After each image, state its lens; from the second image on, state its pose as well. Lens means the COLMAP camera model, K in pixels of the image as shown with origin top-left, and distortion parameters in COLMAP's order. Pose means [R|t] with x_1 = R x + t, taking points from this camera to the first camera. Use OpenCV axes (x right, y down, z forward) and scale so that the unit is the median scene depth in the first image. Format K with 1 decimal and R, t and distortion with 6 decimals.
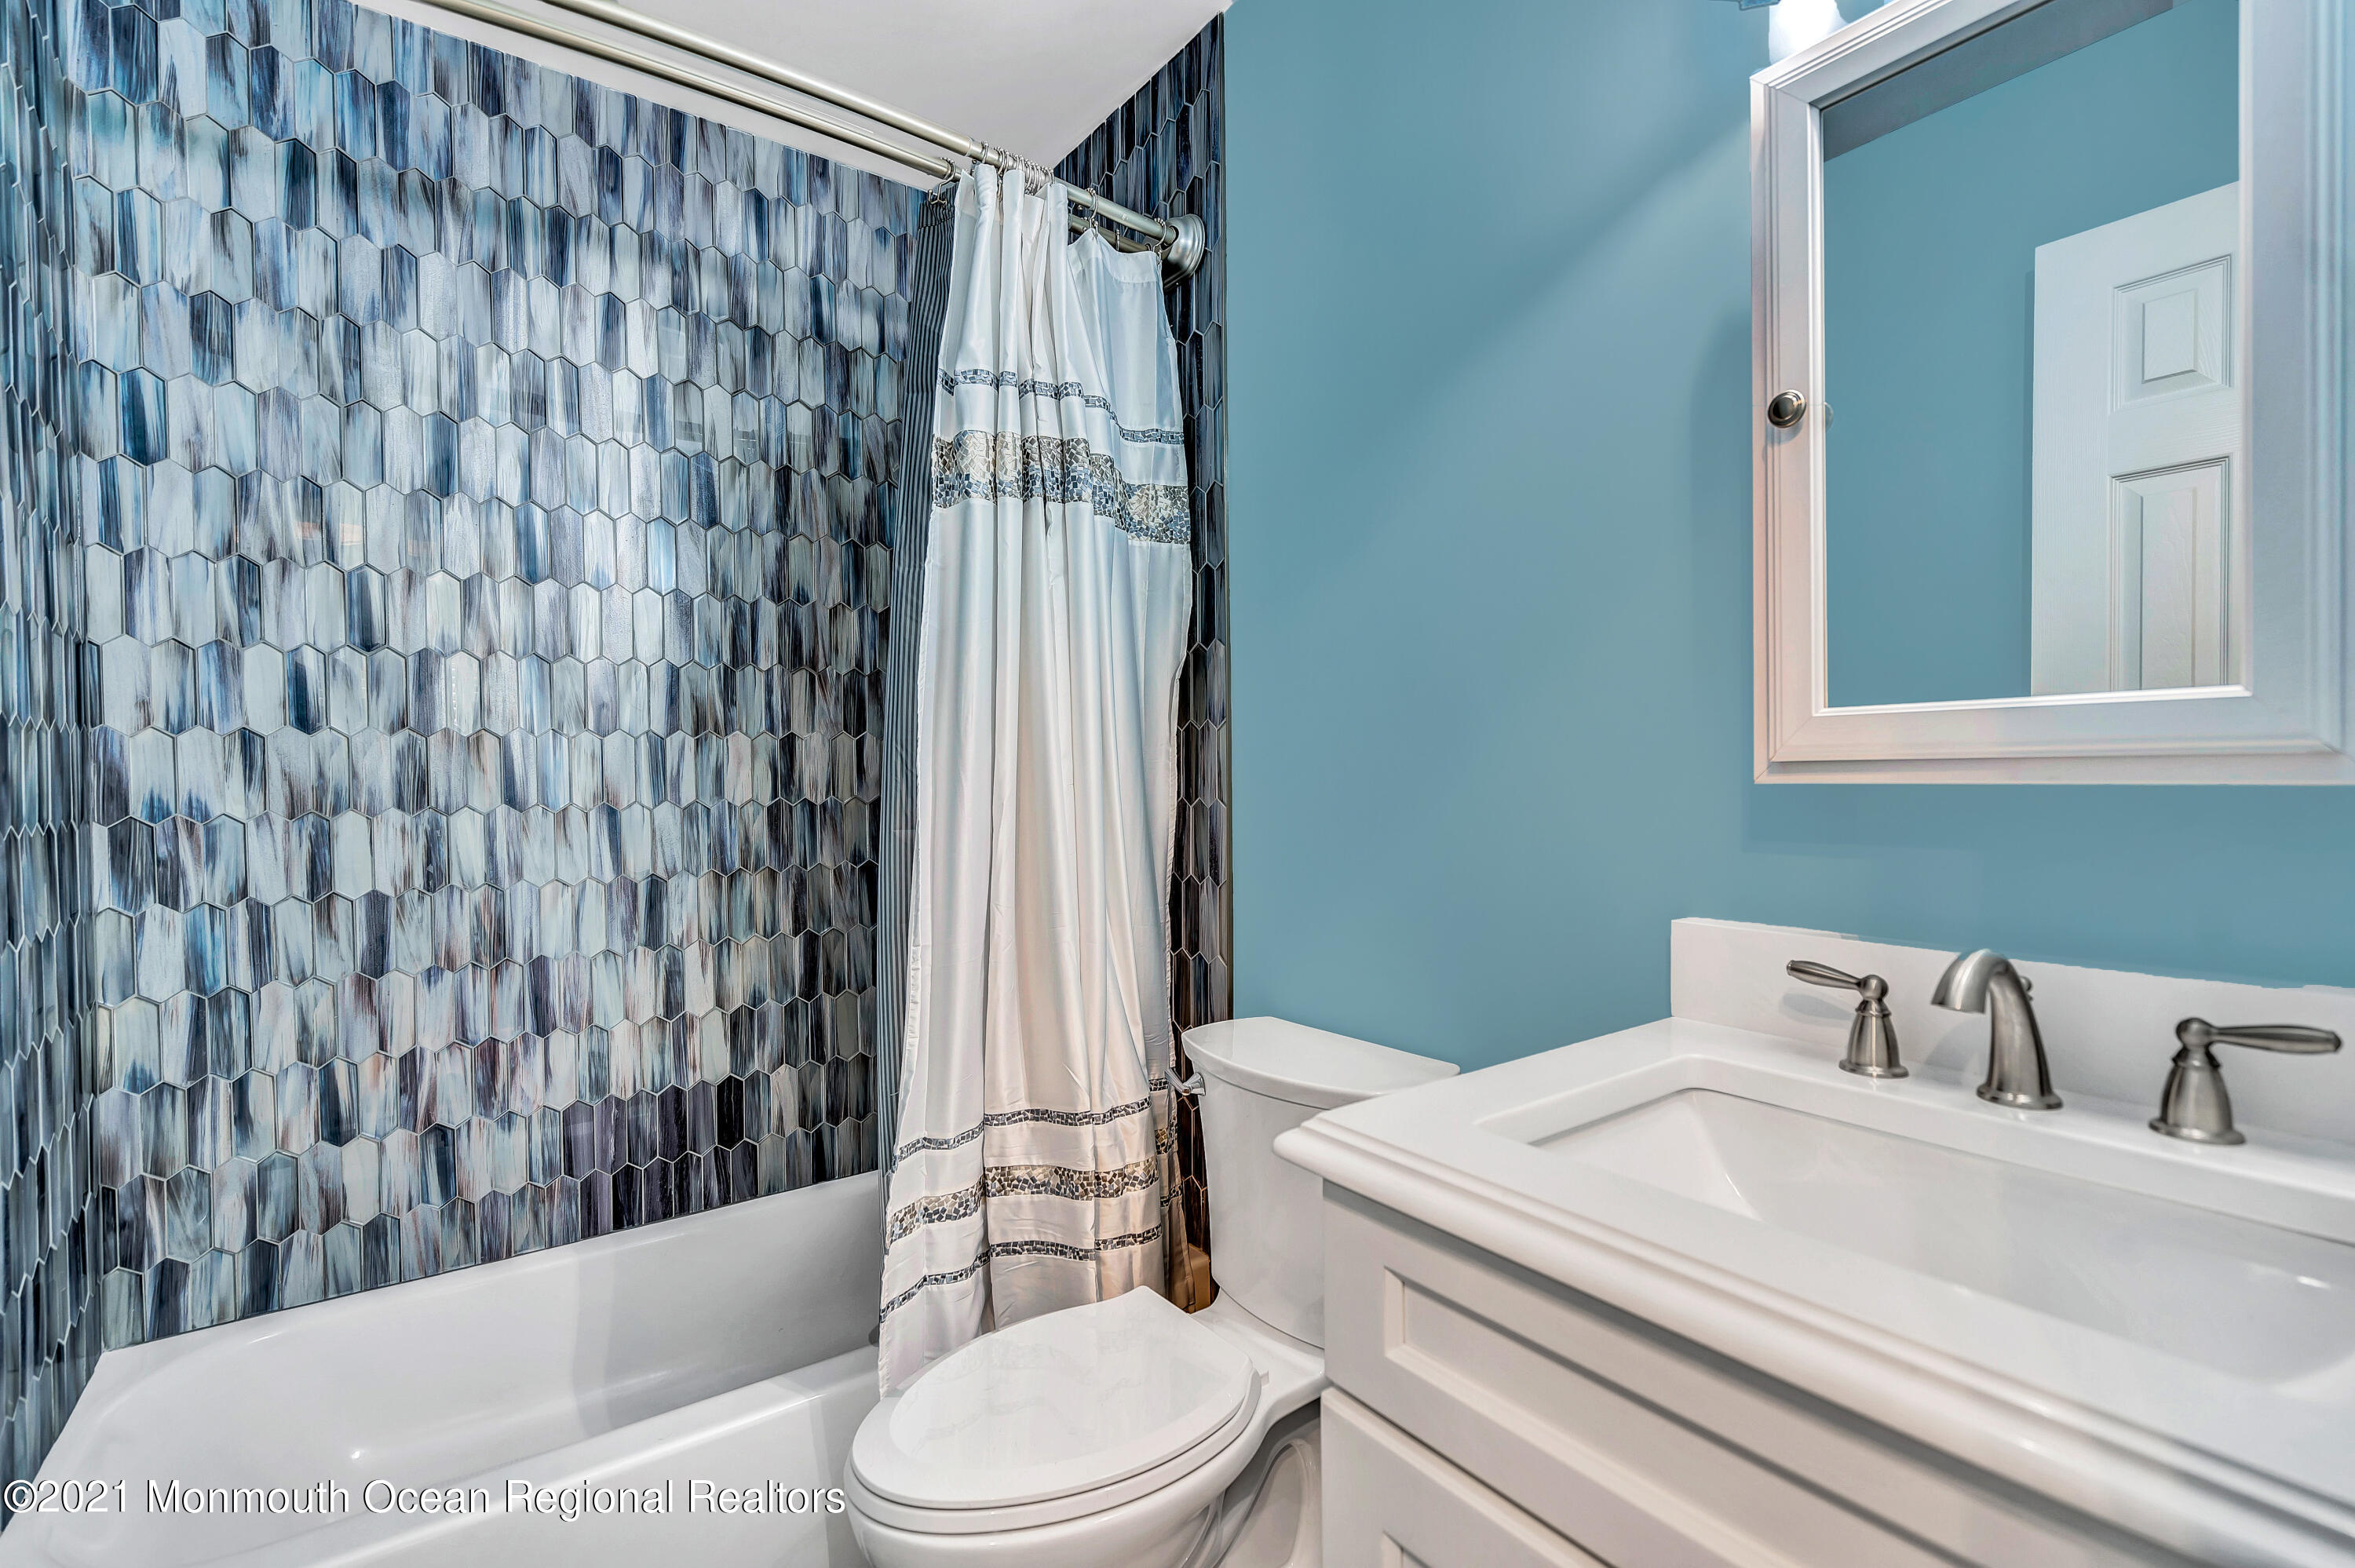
lens RADIAL K [[1060.2, 0, 1194.4], [0, 1060.2, 785.4], [0, 0, 1]] dist [-0.010374, 0.005664]
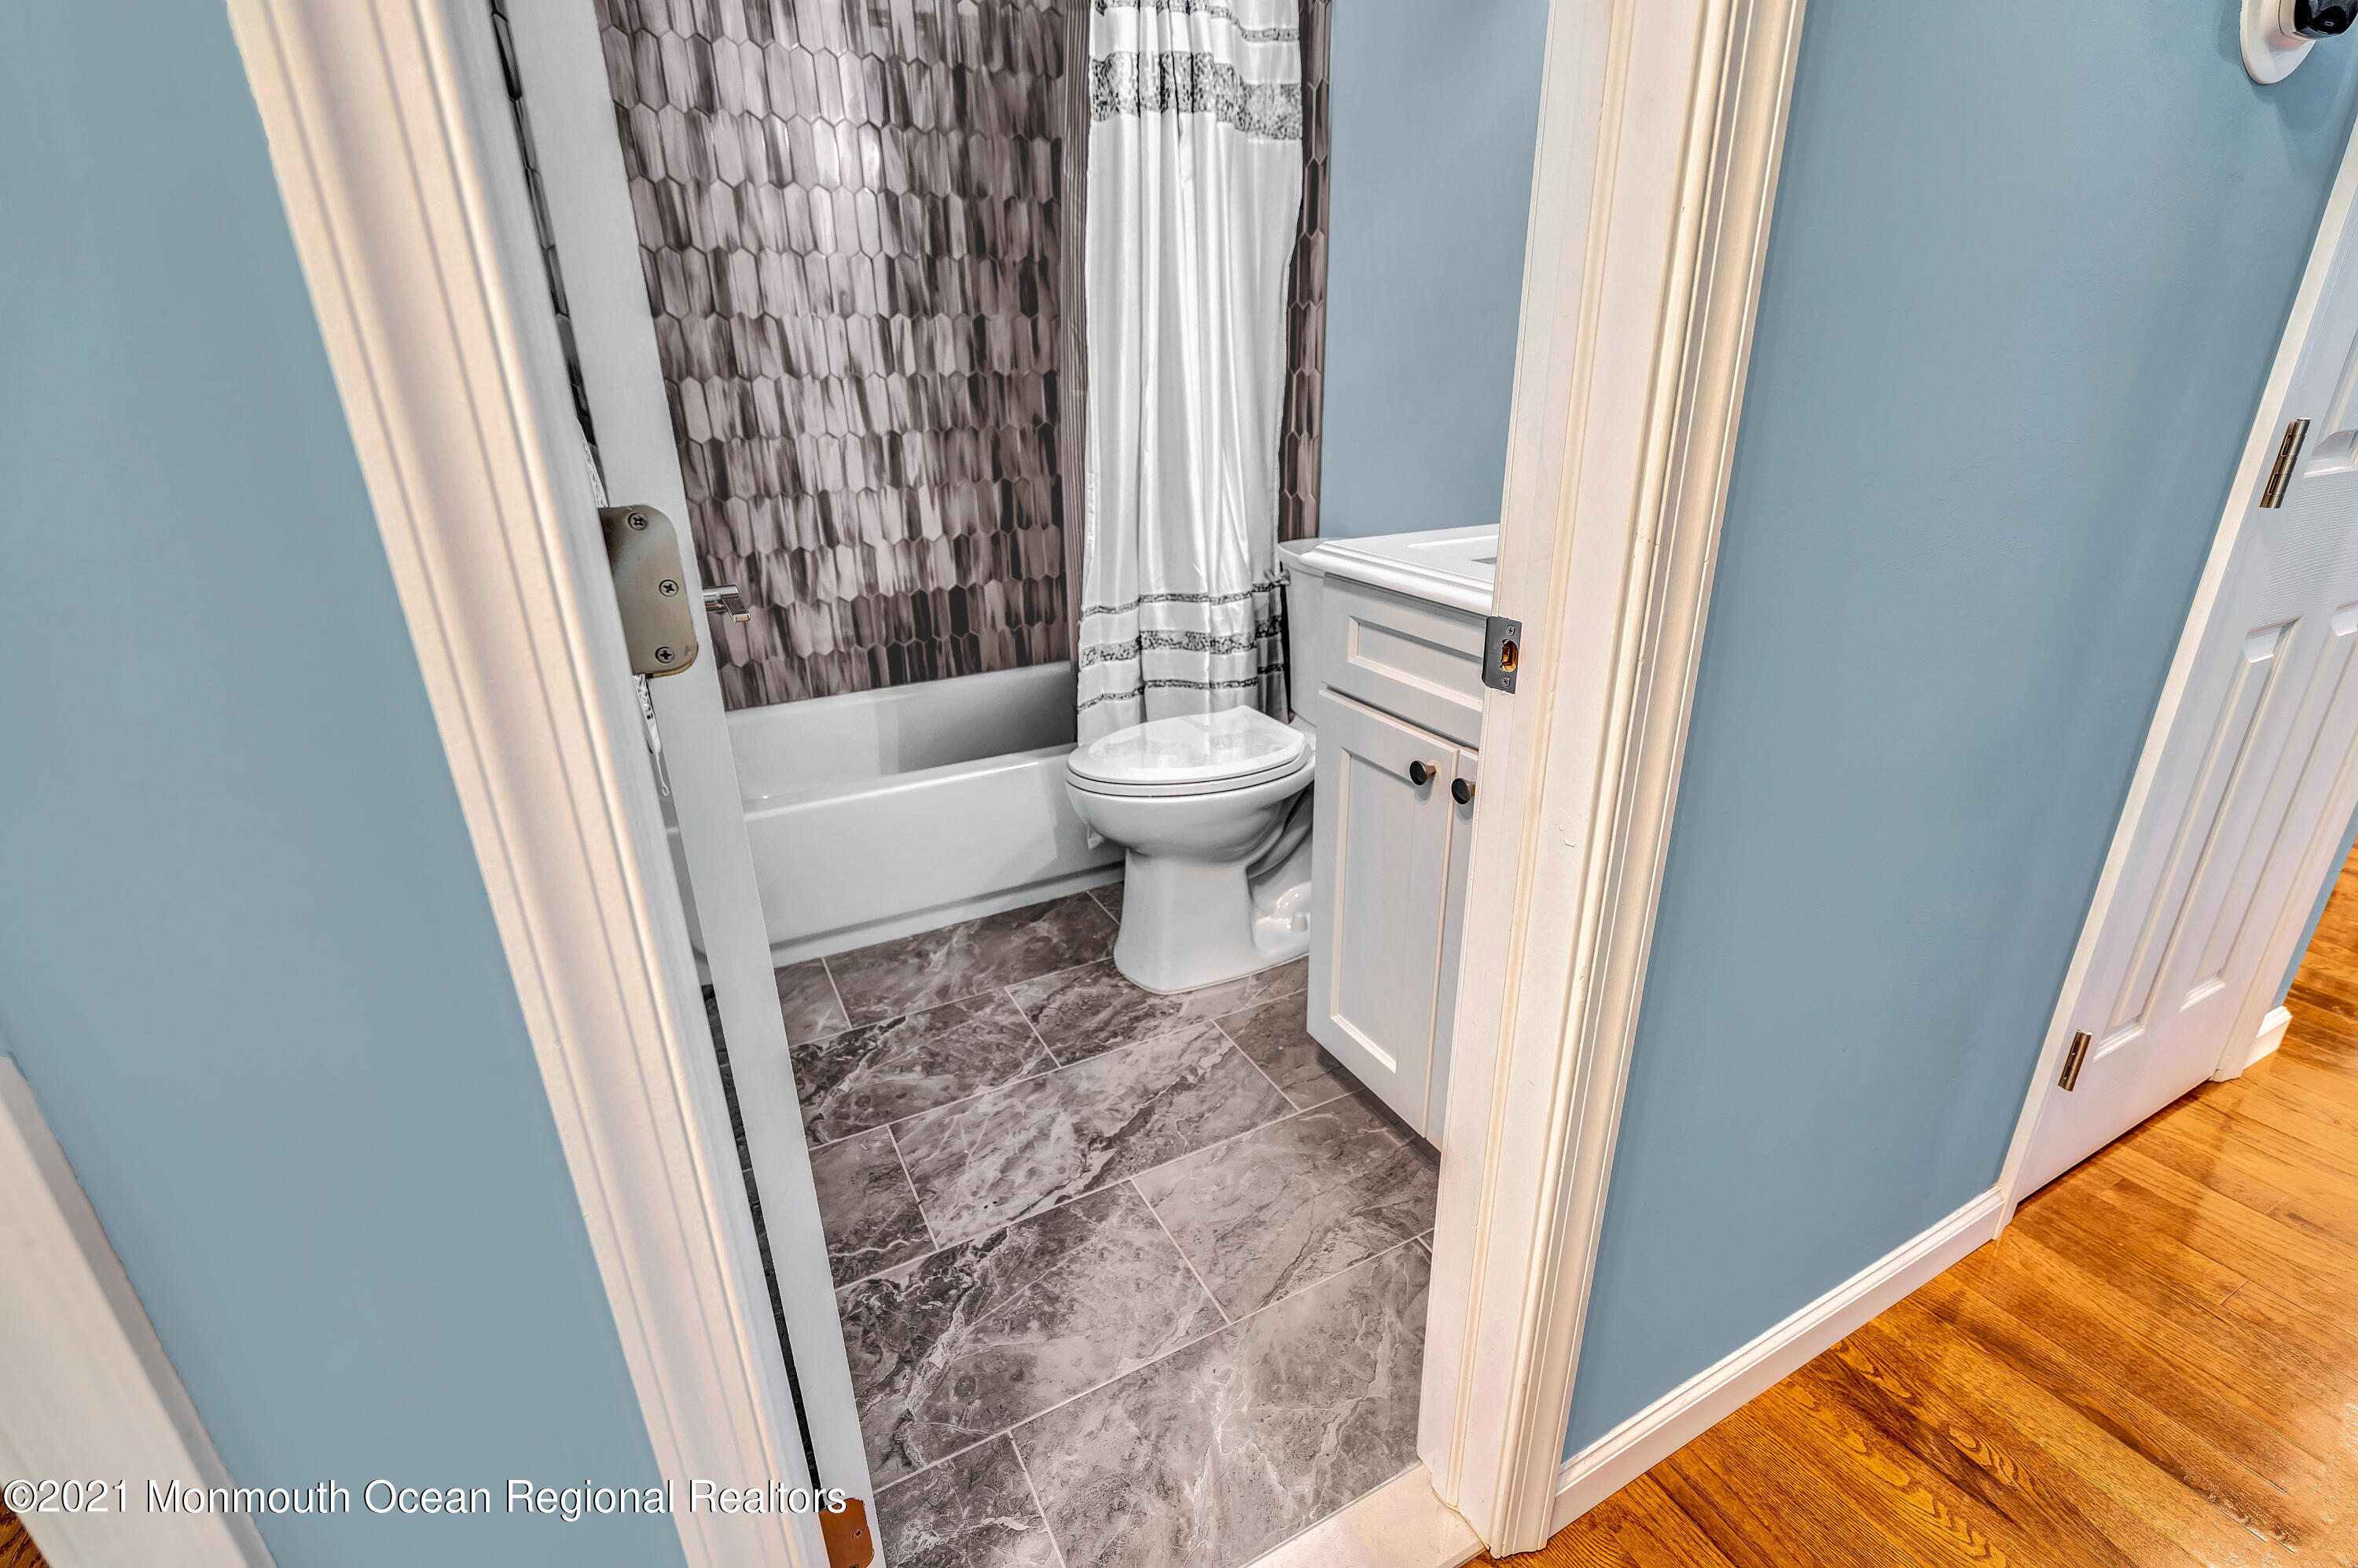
lens RADIAL K [[1061.7, 0, 1195.9], [0, 1061.7, 785.4], [0, 0, 1]] dist [-0.010374, 0.005664]
pose [[0.990335, 0.052429, -0.128408, 0.070555], [-0.002517, 0.932445, 0.361304, 0.018873], [0.138676, -0.357489, 0.923564, -0.374333]]
